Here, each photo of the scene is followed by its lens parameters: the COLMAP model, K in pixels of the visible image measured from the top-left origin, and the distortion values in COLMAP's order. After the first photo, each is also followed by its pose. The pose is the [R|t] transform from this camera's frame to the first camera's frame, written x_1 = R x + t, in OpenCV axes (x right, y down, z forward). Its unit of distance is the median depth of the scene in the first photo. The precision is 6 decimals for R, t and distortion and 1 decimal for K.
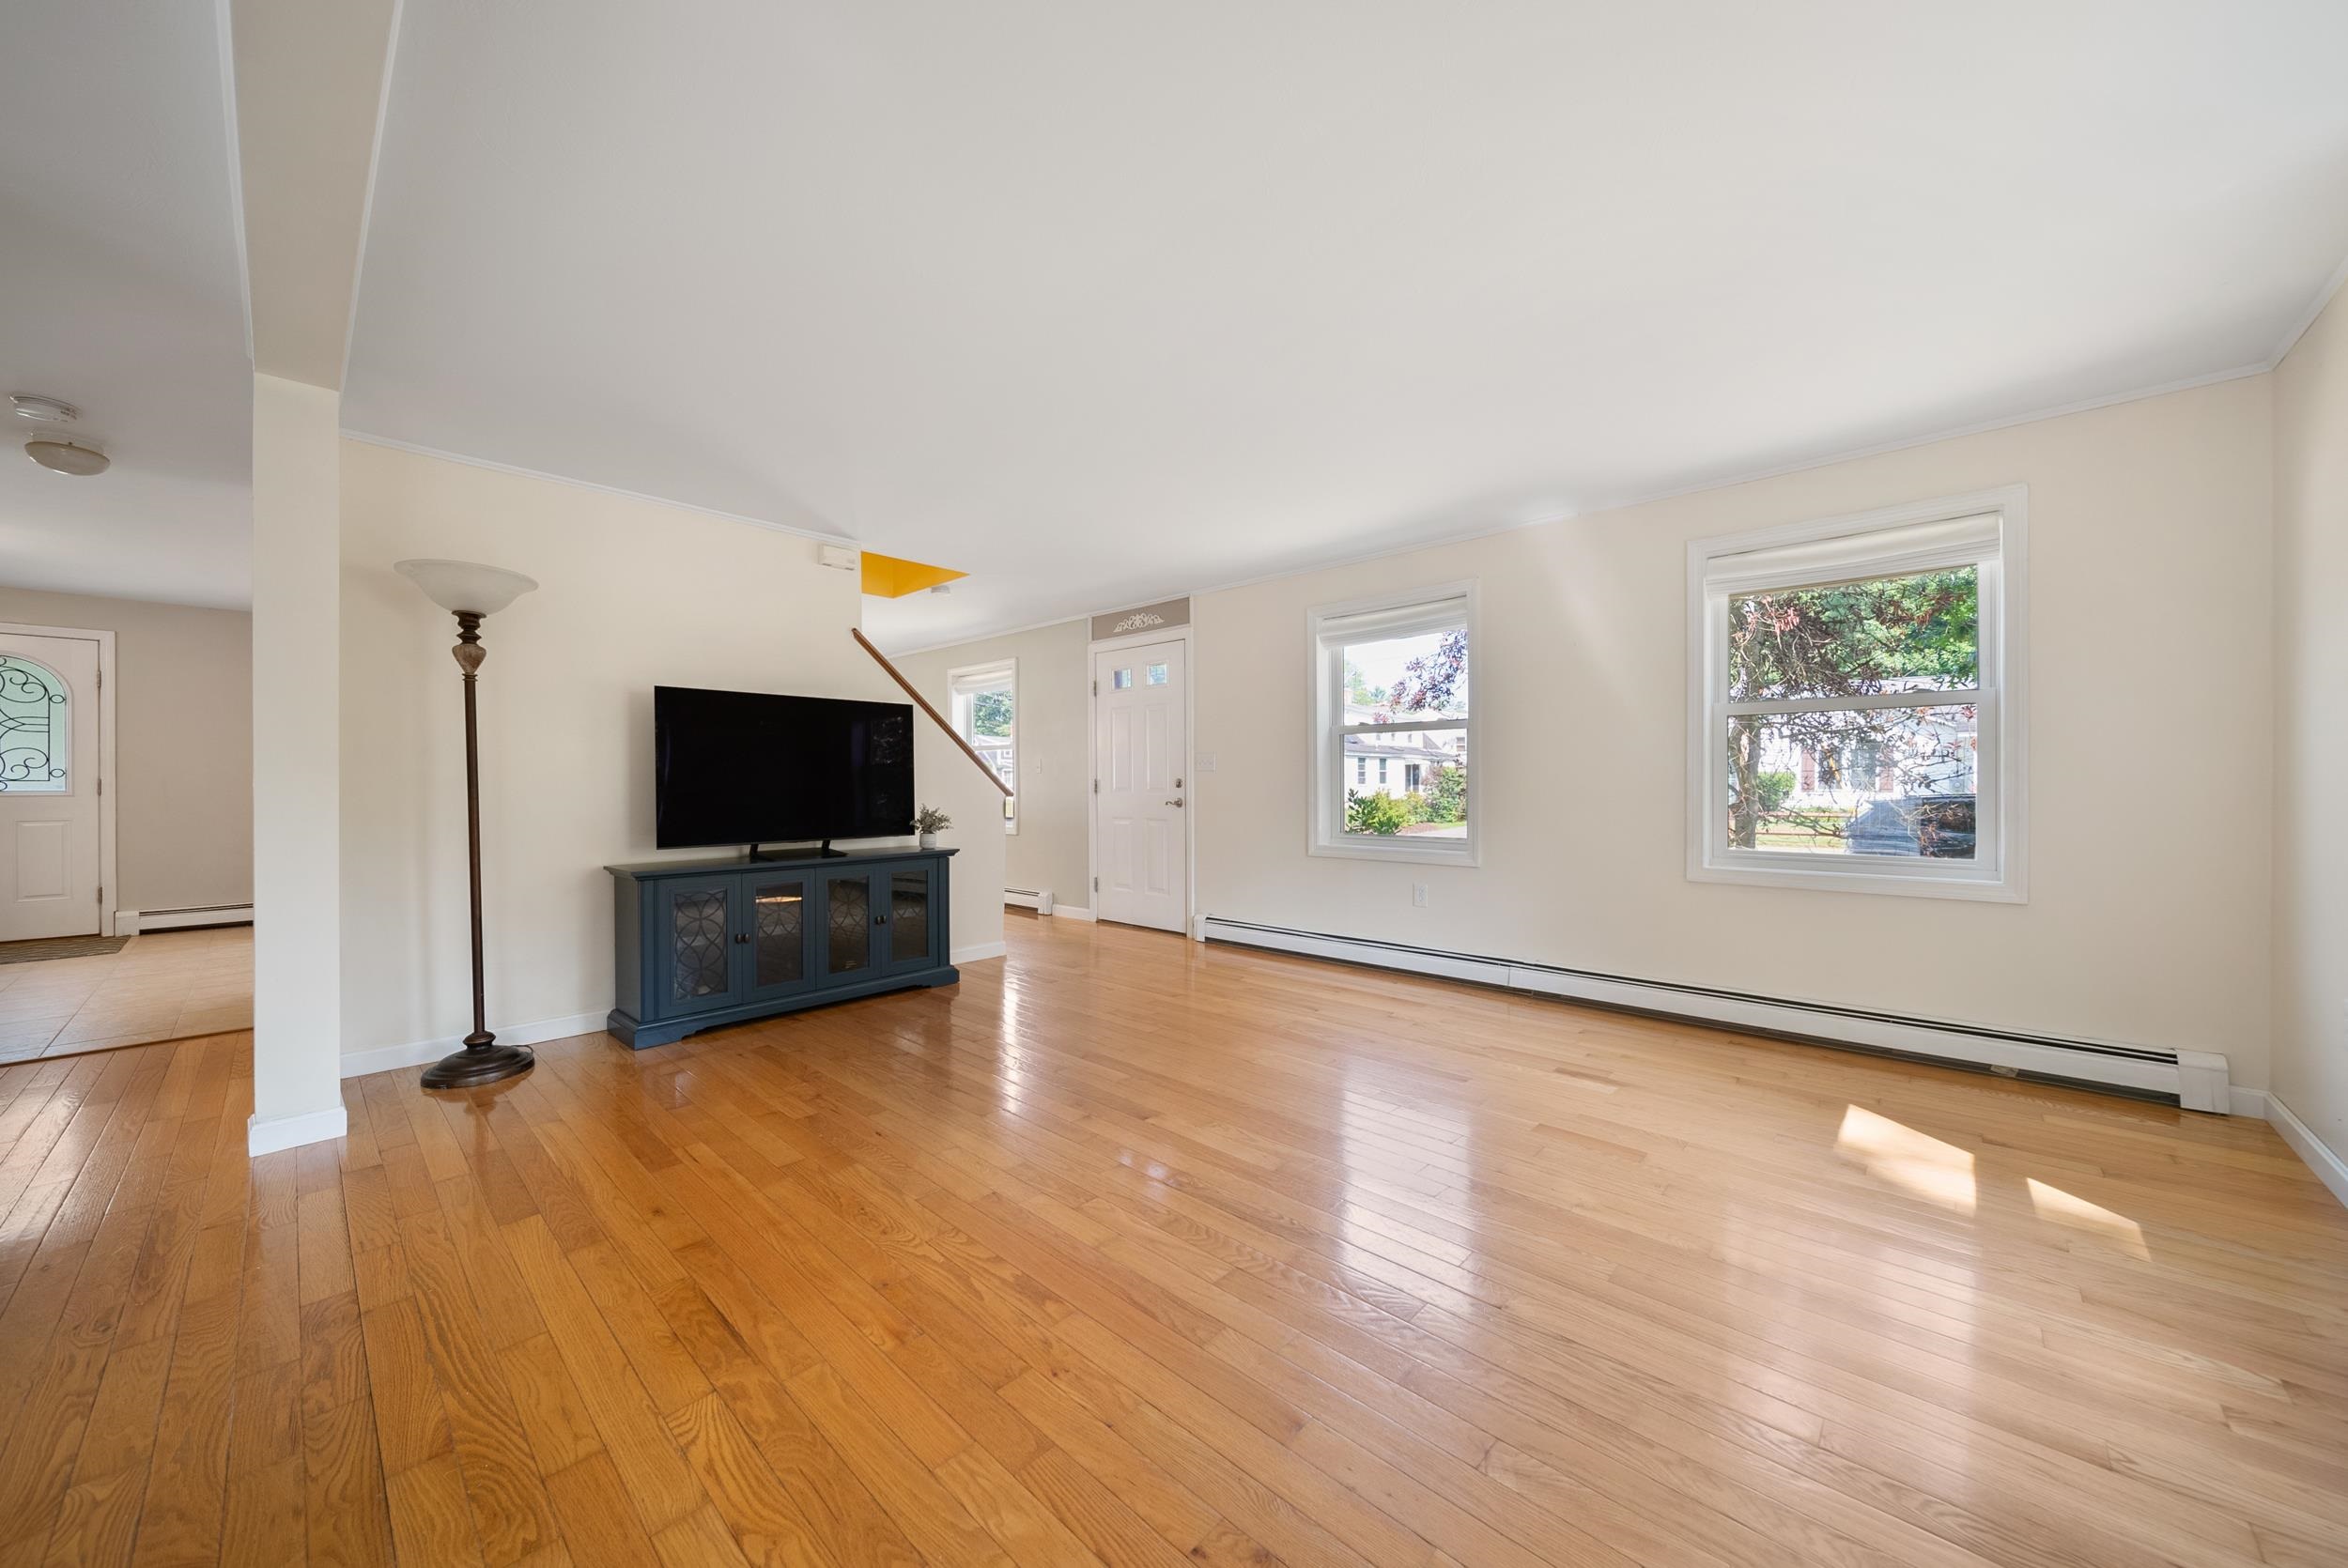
lens RADIAL K [[832.9, 0, 1170.0], [0, 832.9, 791.4], [0, 0, 1]] dist [-0.000637, 0.000152]
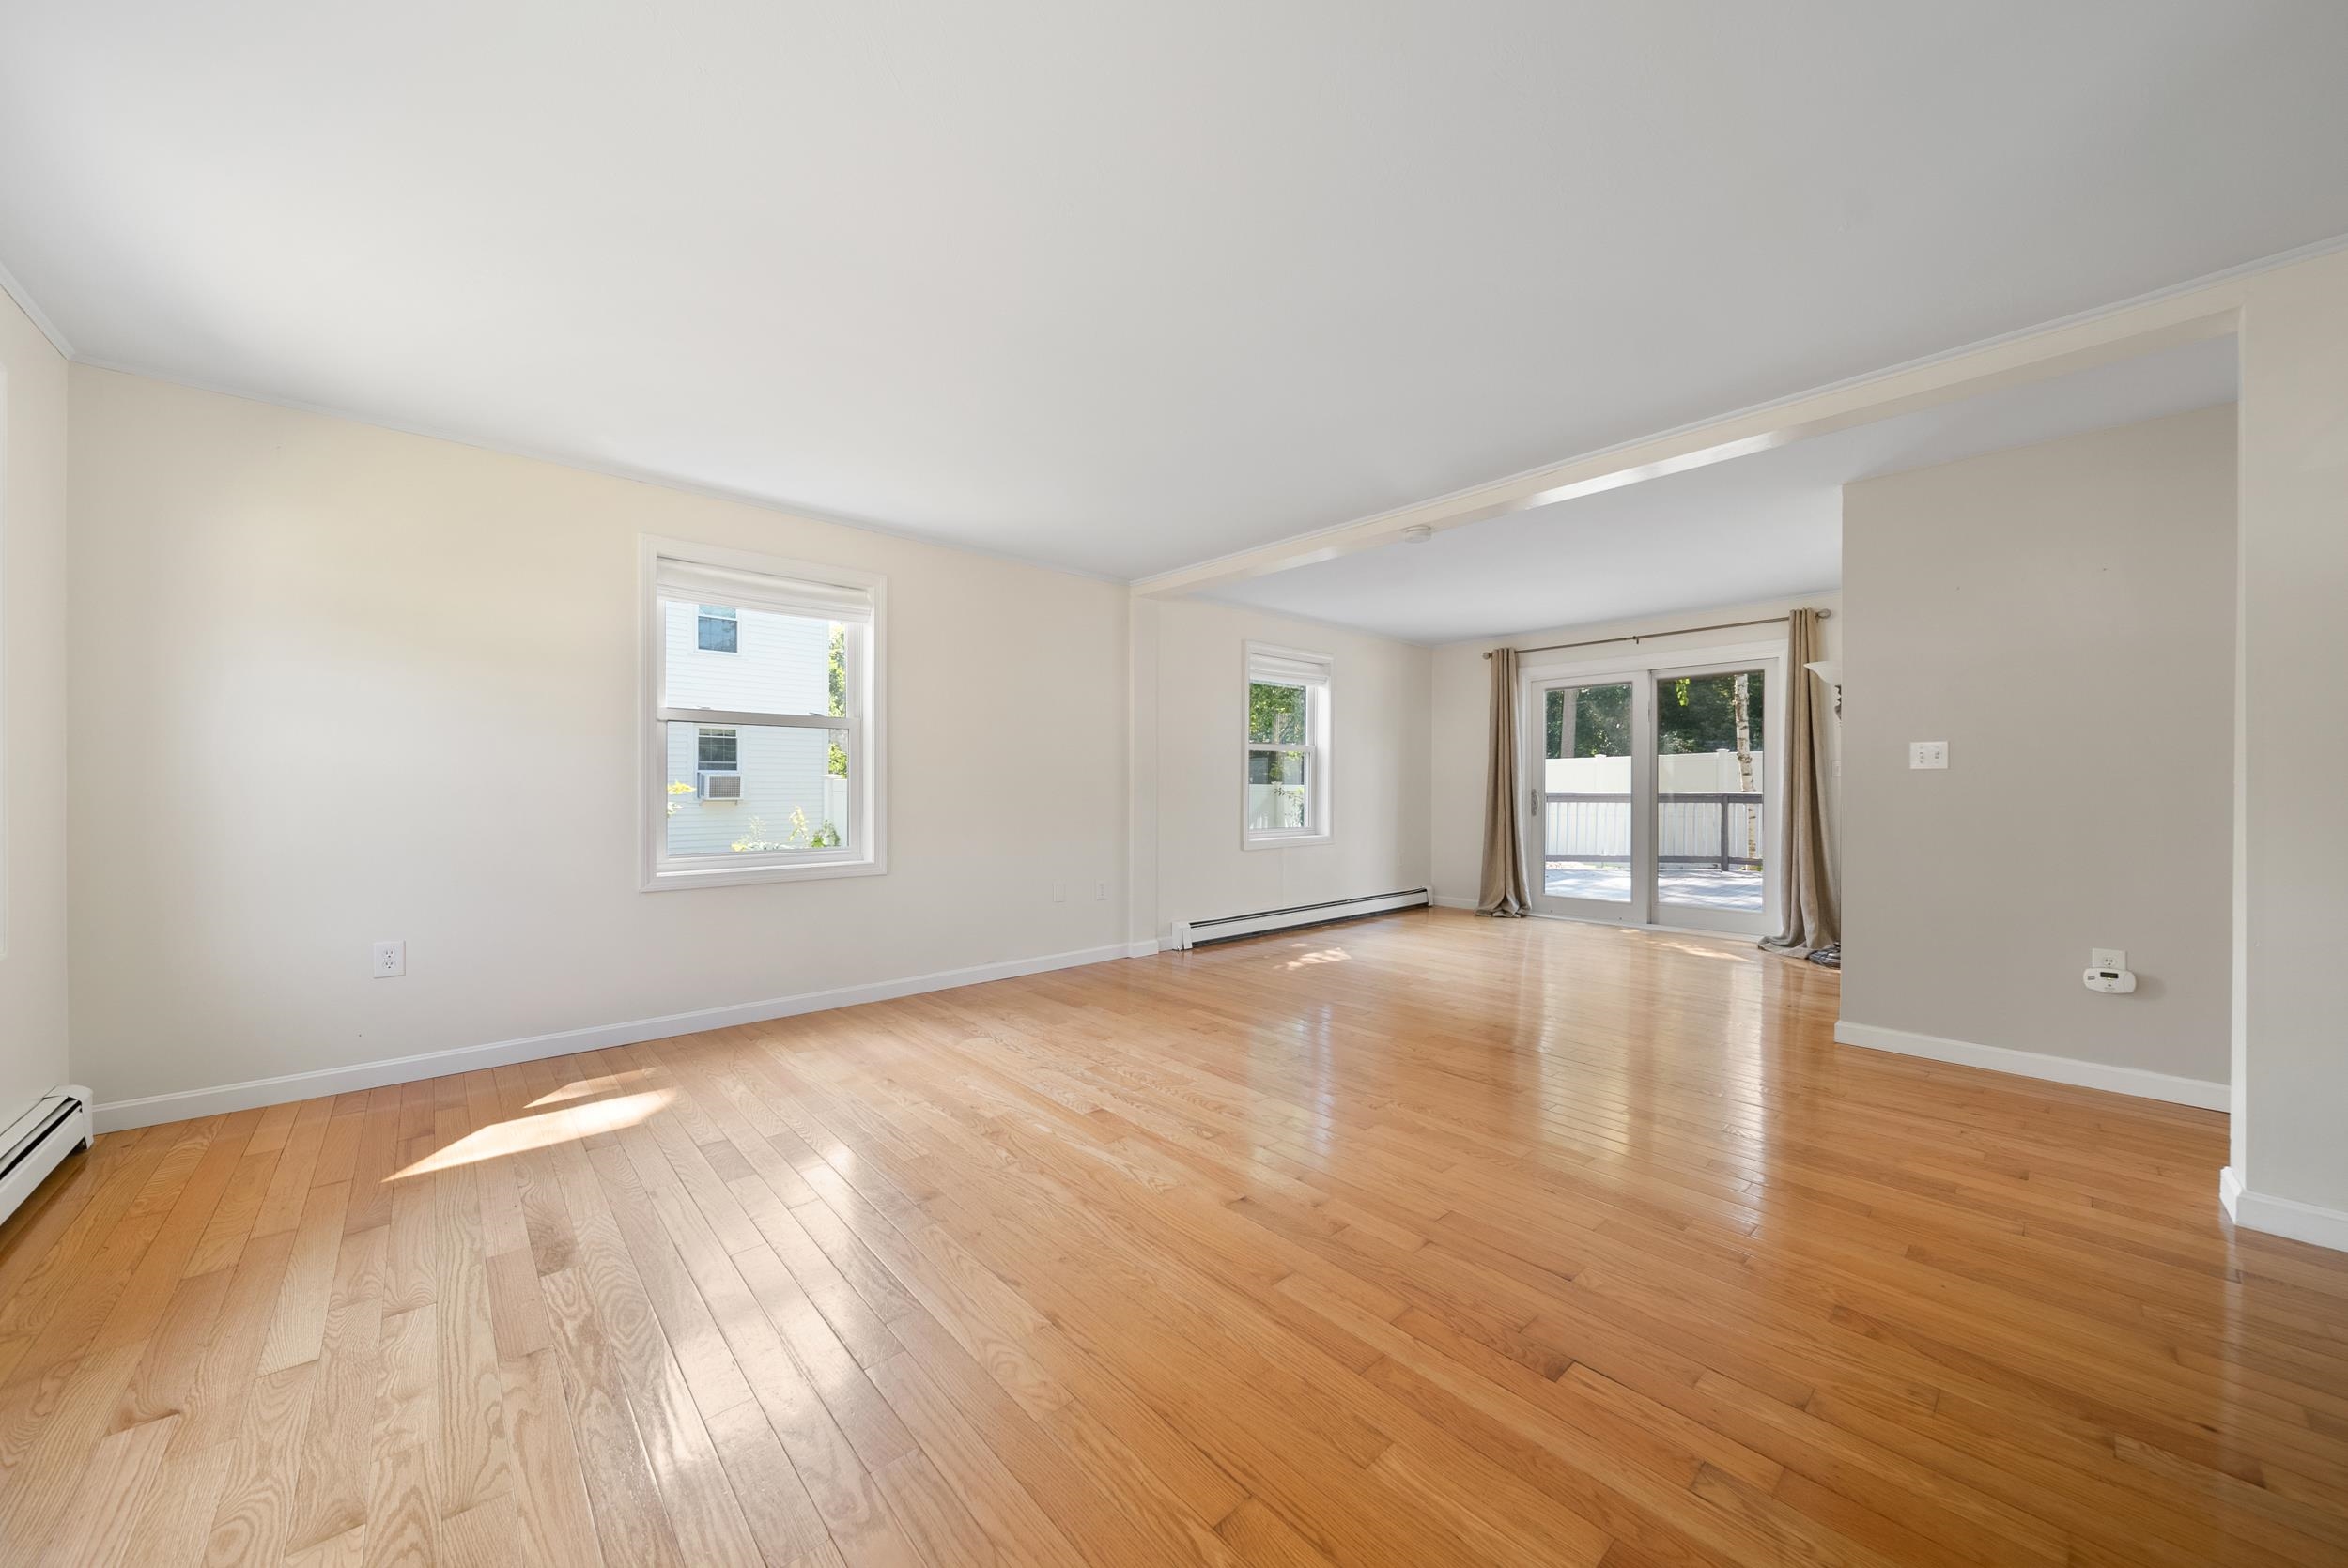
lens RADIAL K [[832.9, 0, 1170.0], [0, 832.9, 791.4], [0, 0, 1]] dist [-0.000637, 0.000152]
pose [[-0.995725, 0.000928, 0.092365, -0.033274], [0.002501, 0.999854, 0.016909, -0.021302], [-0.092335, 0.017068, -0.995582, 1.793638]]
